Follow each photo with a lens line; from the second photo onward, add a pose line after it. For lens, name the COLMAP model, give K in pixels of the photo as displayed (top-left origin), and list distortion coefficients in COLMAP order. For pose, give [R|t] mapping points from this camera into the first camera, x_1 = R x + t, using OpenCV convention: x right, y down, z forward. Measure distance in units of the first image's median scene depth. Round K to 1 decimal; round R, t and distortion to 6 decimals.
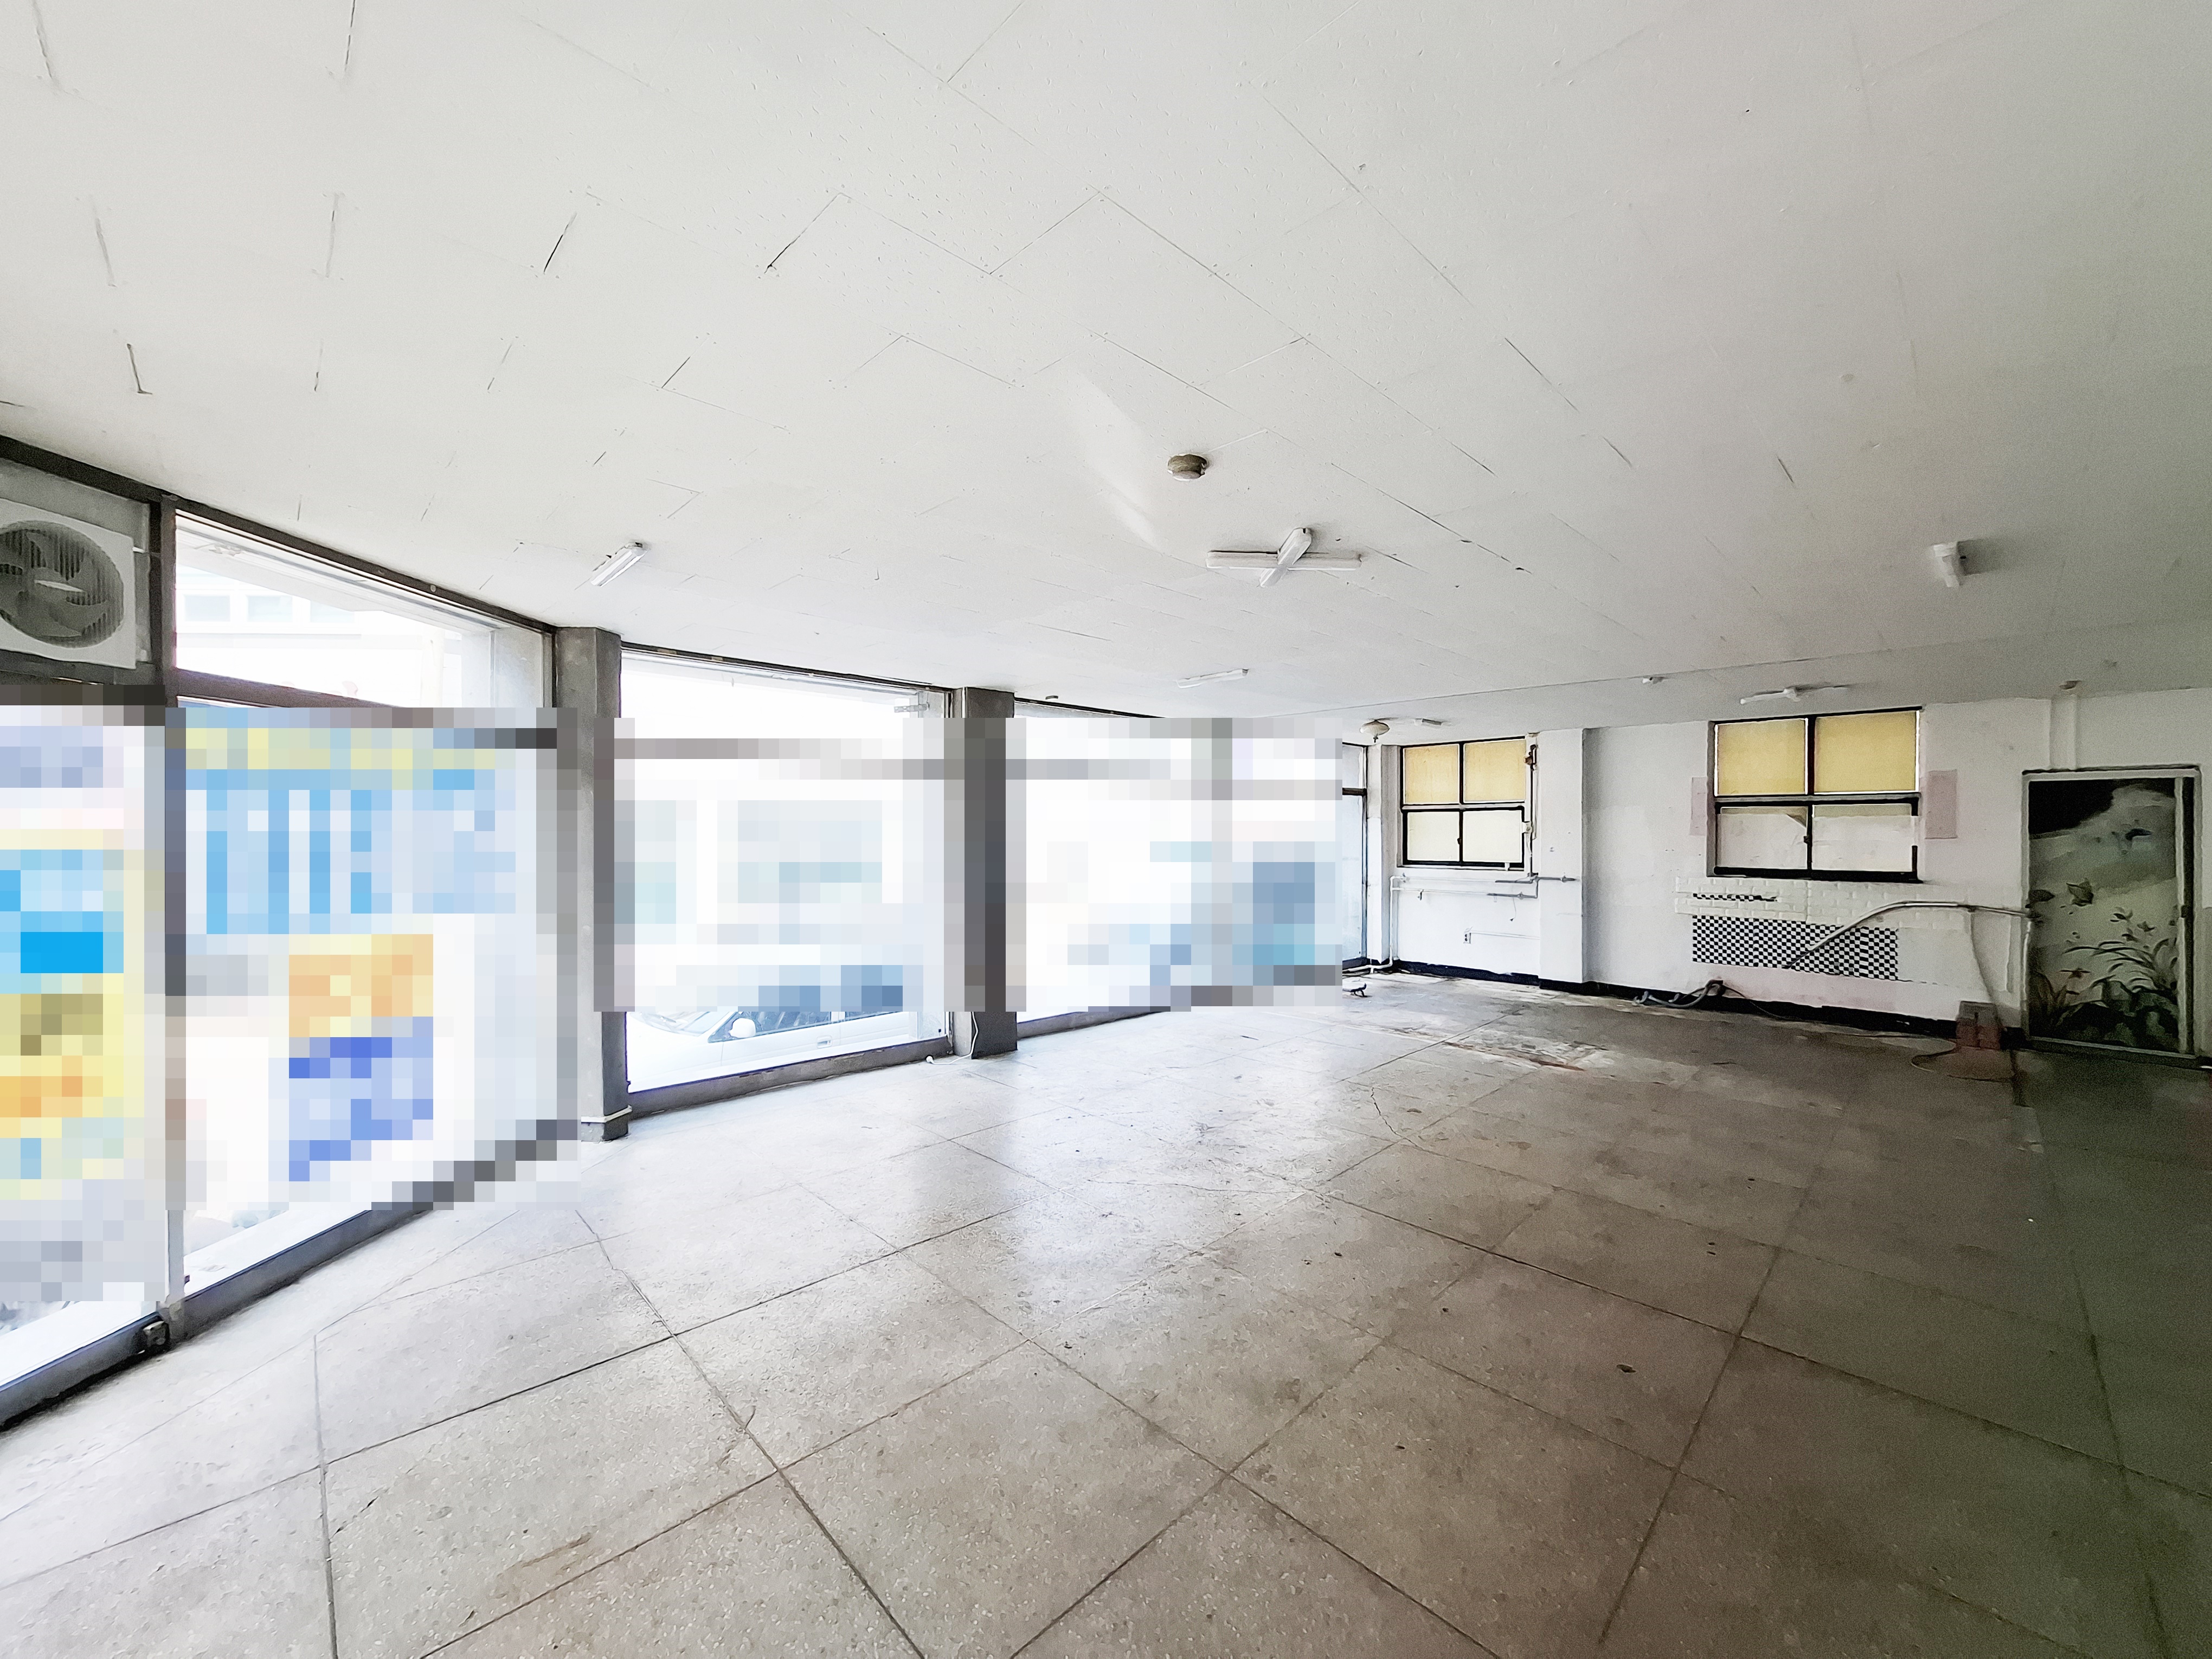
lens RADIAL K [[873.8, 0, 1096.4], [0, 873.8, 839.8], [0, 0, 1]] dist [-0.014226, 0.001086]
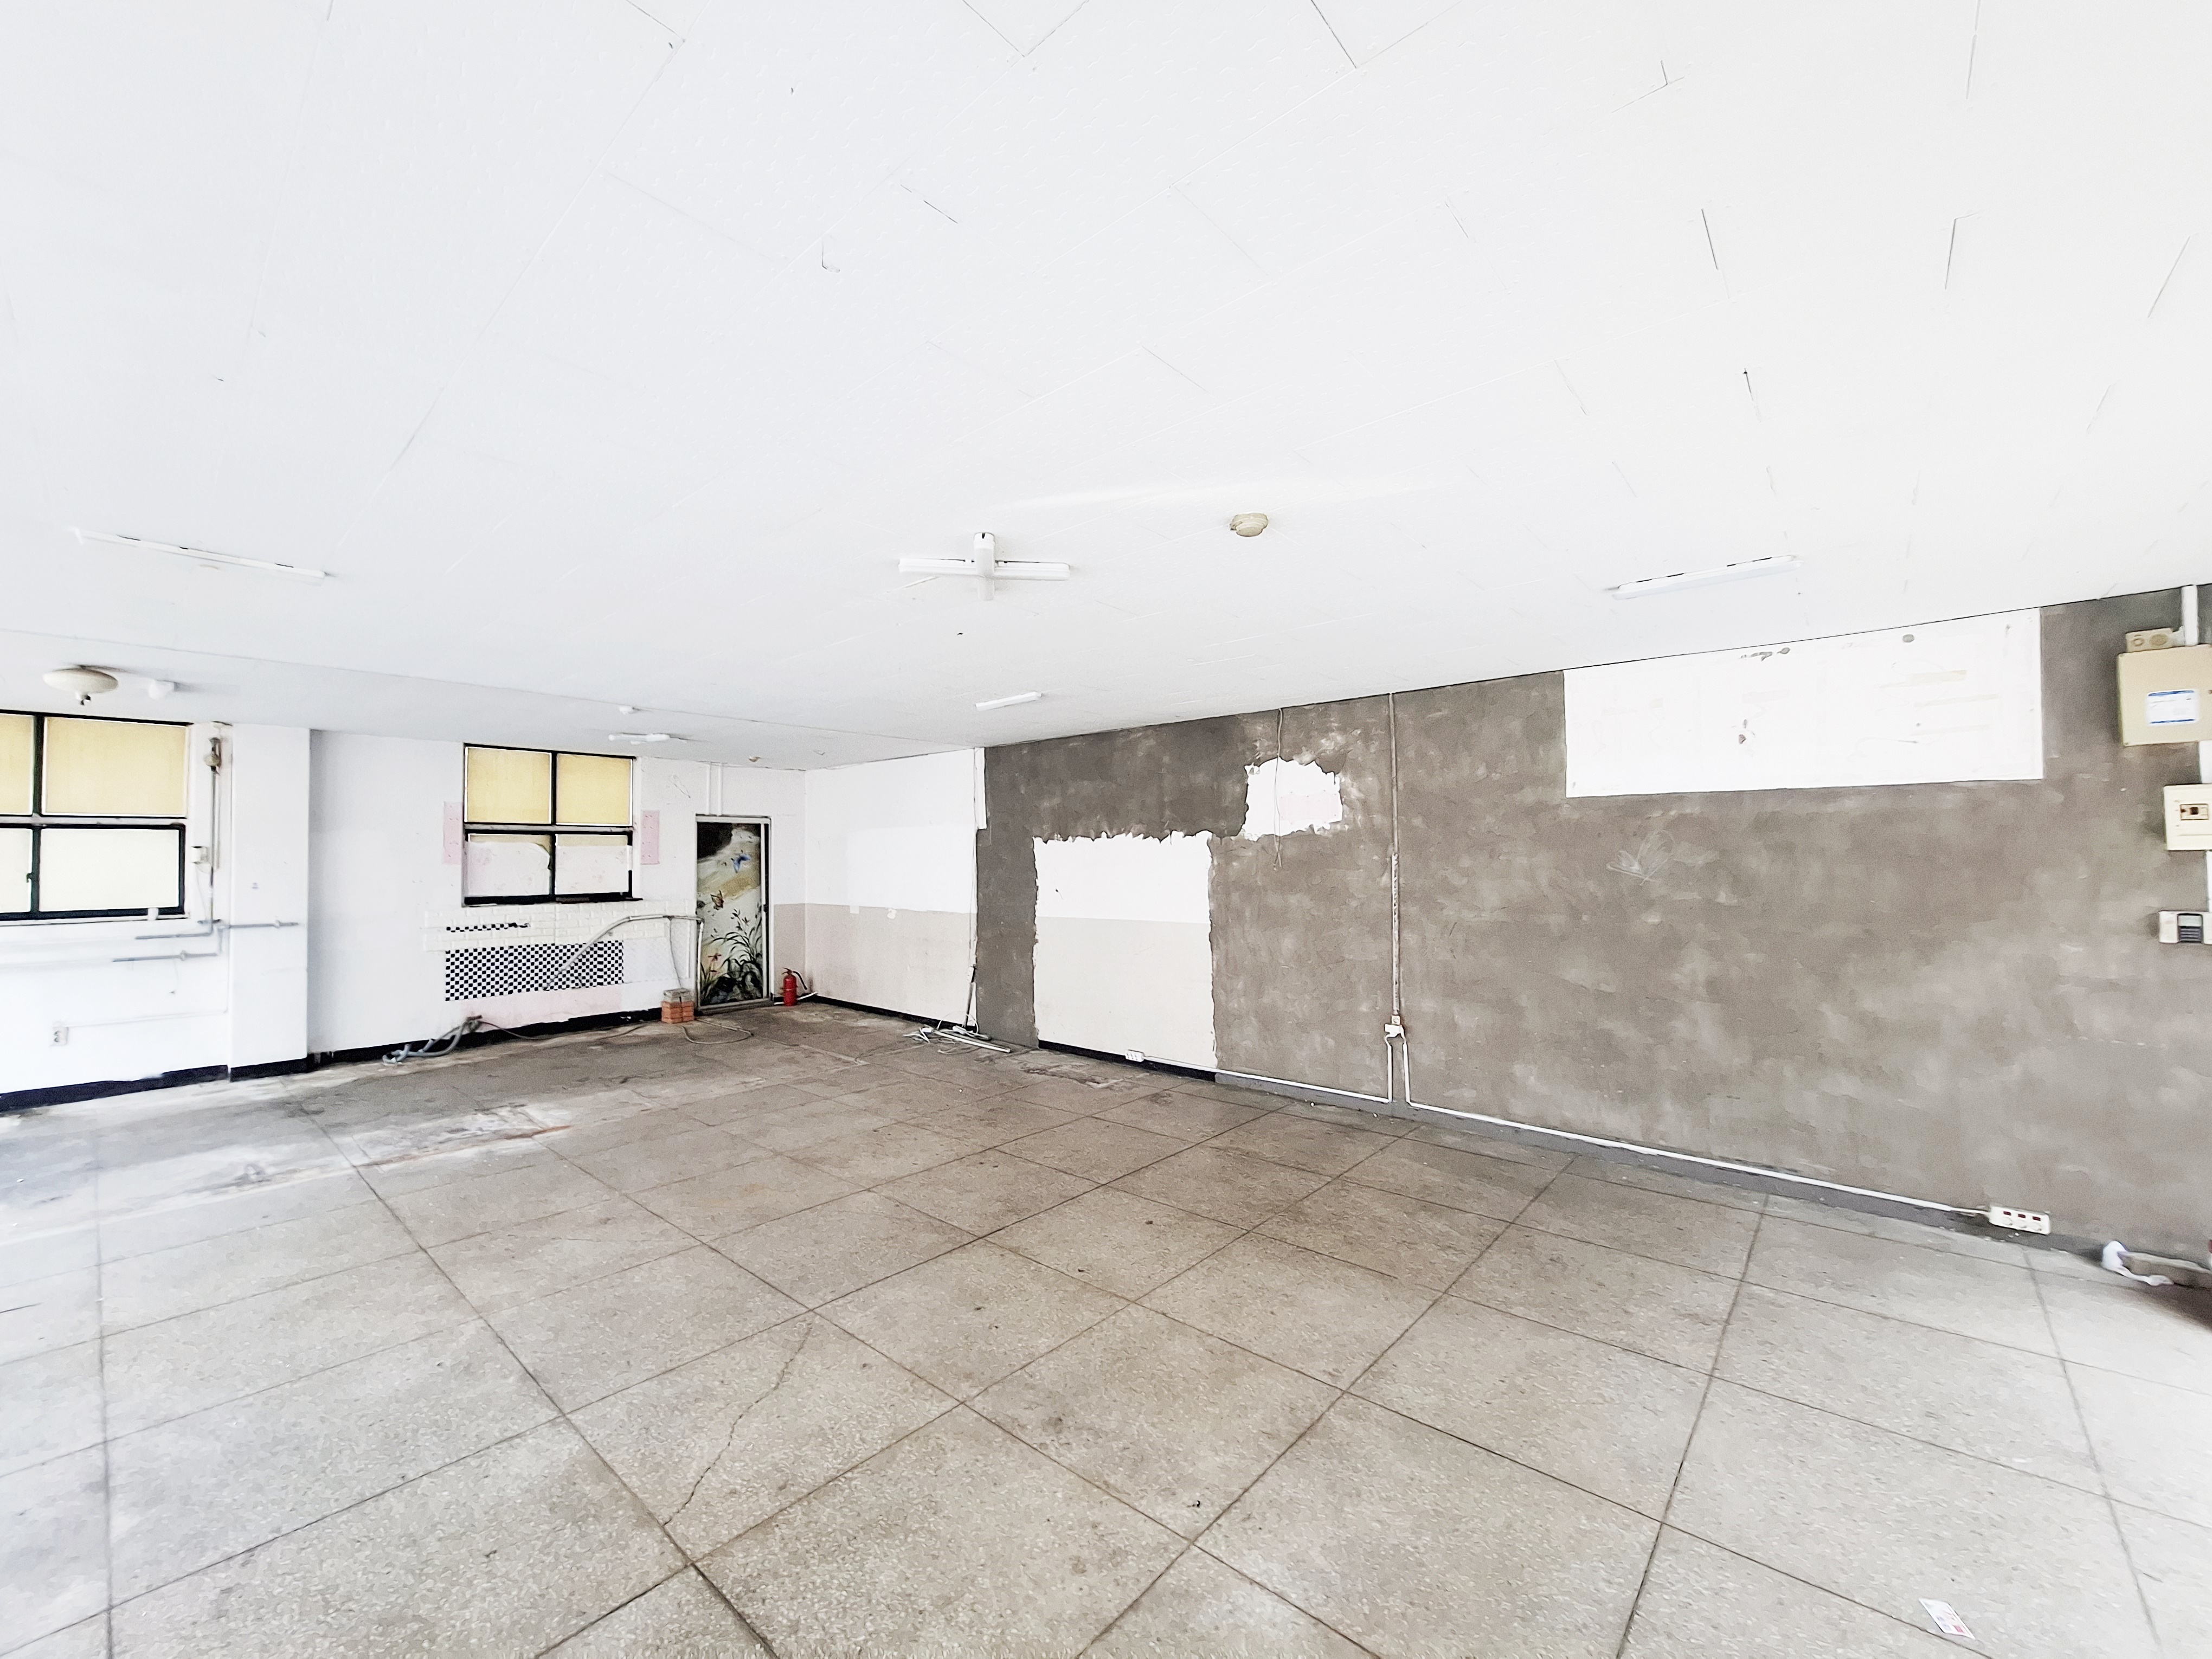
lens RADIAL K [[873.8, 0, 1090.4], [0, 873.8, 827.5], [0, 0, 1]] dist [-0.014226, 0.001086]
pose [[-0.082617, 0.030118, 0.996126, -0.318054], [0.014926, 0.999469, -0.028981, -0.007486], [-0.996470, 0.012473, -0.083022, 0.437554]]
